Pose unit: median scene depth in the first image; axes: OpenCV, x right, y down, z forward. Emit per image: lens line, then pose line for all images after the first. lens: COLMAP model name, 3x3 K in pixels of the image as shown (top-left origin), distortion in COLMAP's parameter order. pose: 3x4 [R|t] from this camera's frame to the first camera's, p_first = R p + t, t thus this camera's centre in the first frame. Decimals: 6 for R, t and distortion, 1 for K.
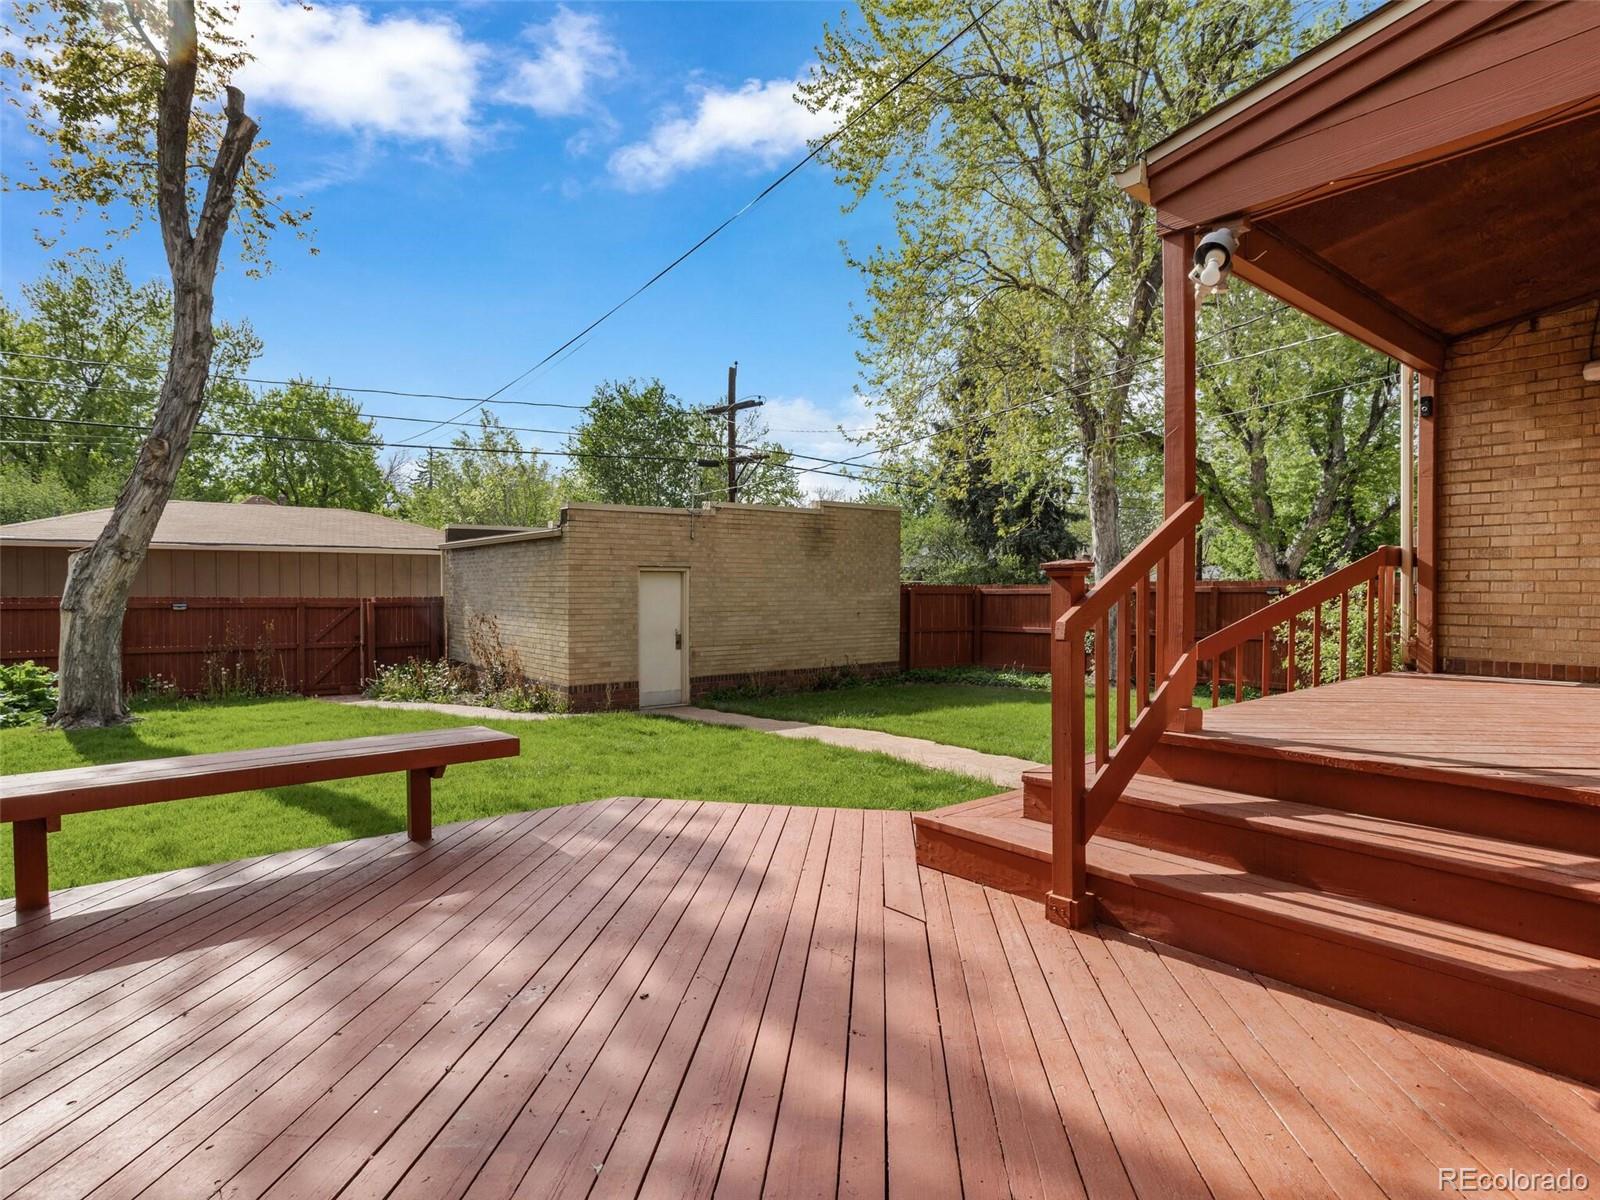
lens RADIAL K [[876.4, 0, 793.4], [0, 876.4, 593.1], [0, 0, 1]] dist [-0.024924, 0.012315]
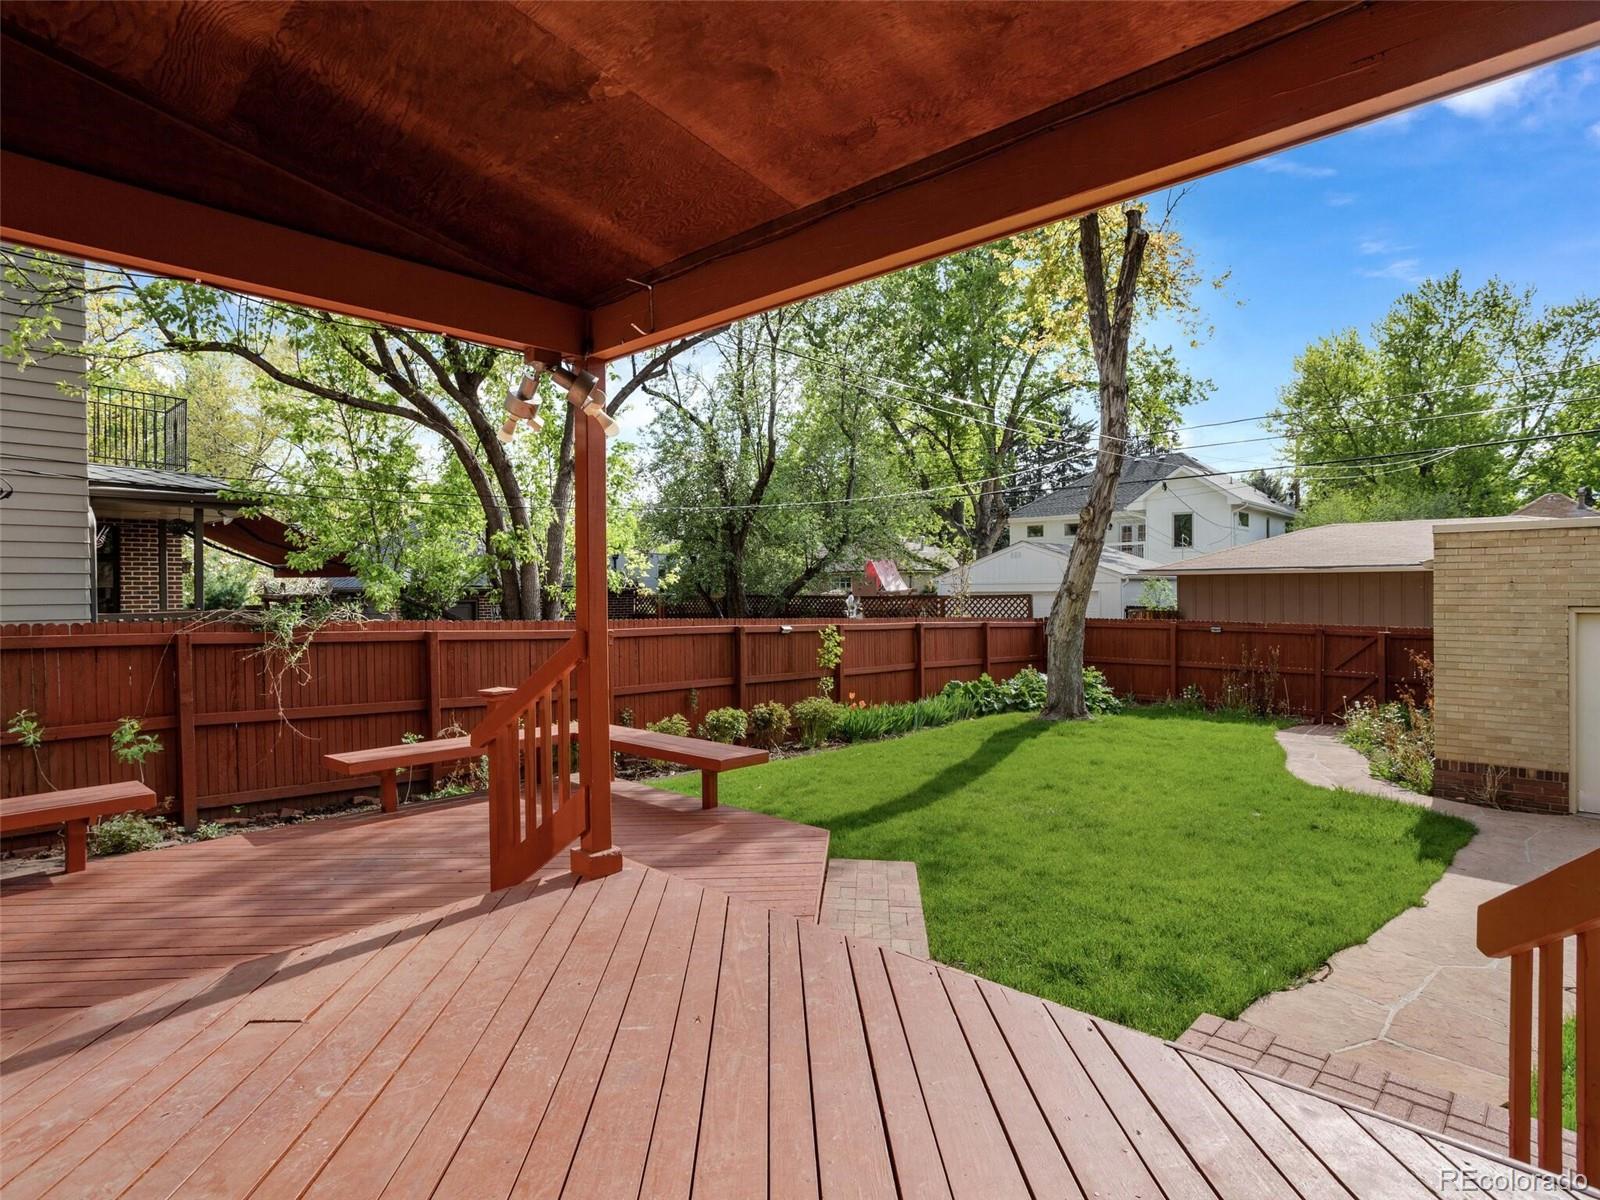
lens RADIAL K [[876.4, 0, 802.2], [0, 876.4, 594.4], [0, 0, 1]] dist [-0.024924, 0.012315]
pose [[0.138301, 0.008401, -0.990355, 0.423972], [-0.000304, 0.999964, 0.008440, -0.046839], [0.990390, -0.000866, 0.138299, 0.318209]]
